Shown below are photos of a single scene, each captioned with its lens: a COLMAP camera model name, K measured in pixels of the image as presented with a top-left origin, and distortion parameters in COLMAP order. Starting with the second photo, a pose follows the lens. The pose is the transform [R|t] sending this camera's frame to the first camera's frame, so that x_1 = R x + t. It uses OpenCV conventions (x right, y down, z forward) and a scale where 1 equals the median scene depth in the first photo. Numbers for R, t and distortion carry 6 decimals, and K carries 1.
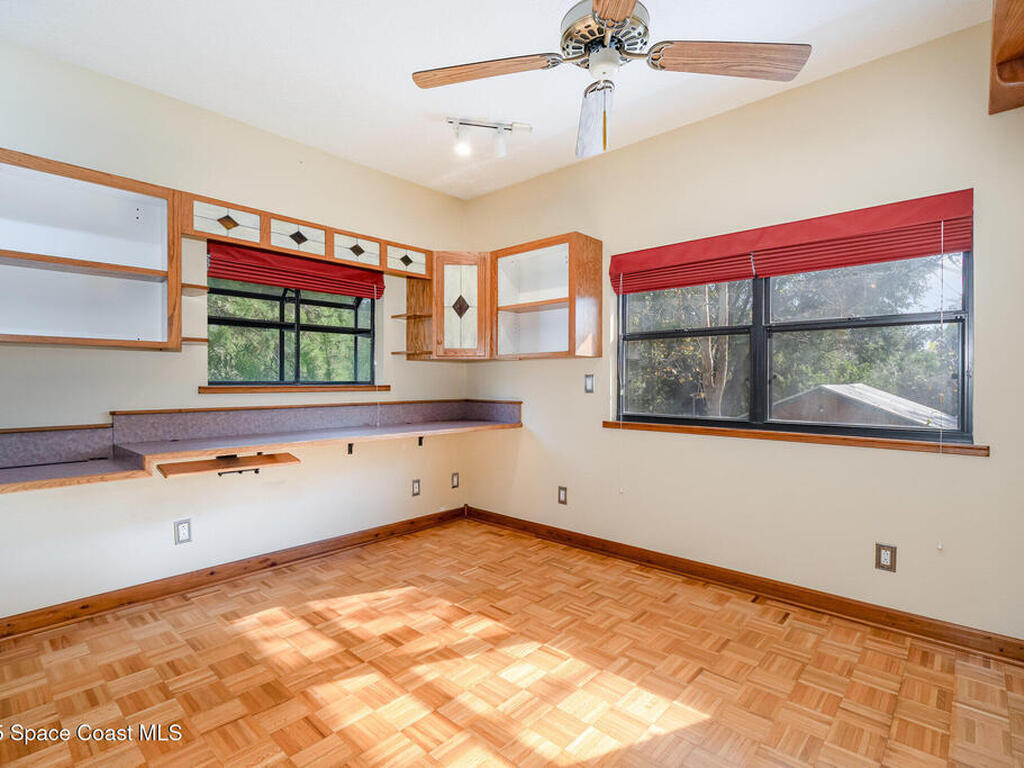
lens RADIAL K [[508.1, 0, 508.5], [0, 508.1, 383.7], [0, 0, 1]] dist [-0.004212, -0.000573]
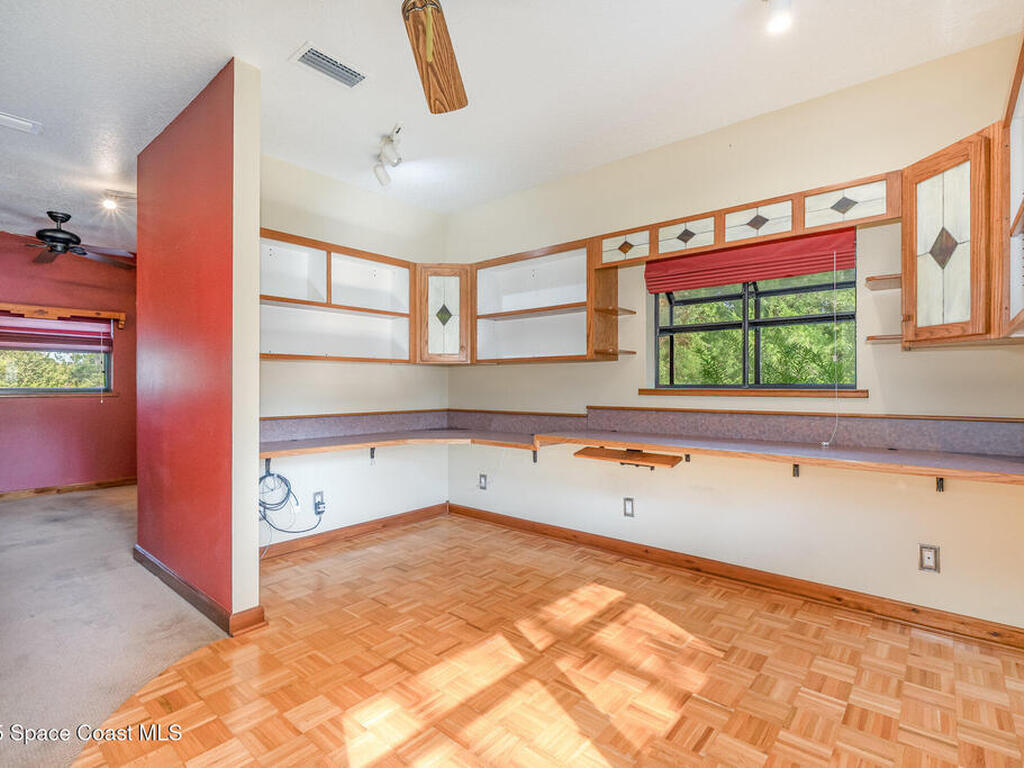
lens RADIAL K [[508.1, 0, 508.4], [0, 508.1, 384.8], [0, 0, 1]] dist [-0.004212, -0.000573]
pose [[0.027023, 0.002255, -0.999632, 0.541320], [-0.001452, 0.999996, 0.002217, -0.005836], [0.999634, 0.001391, 0.027026, 0.633709]]
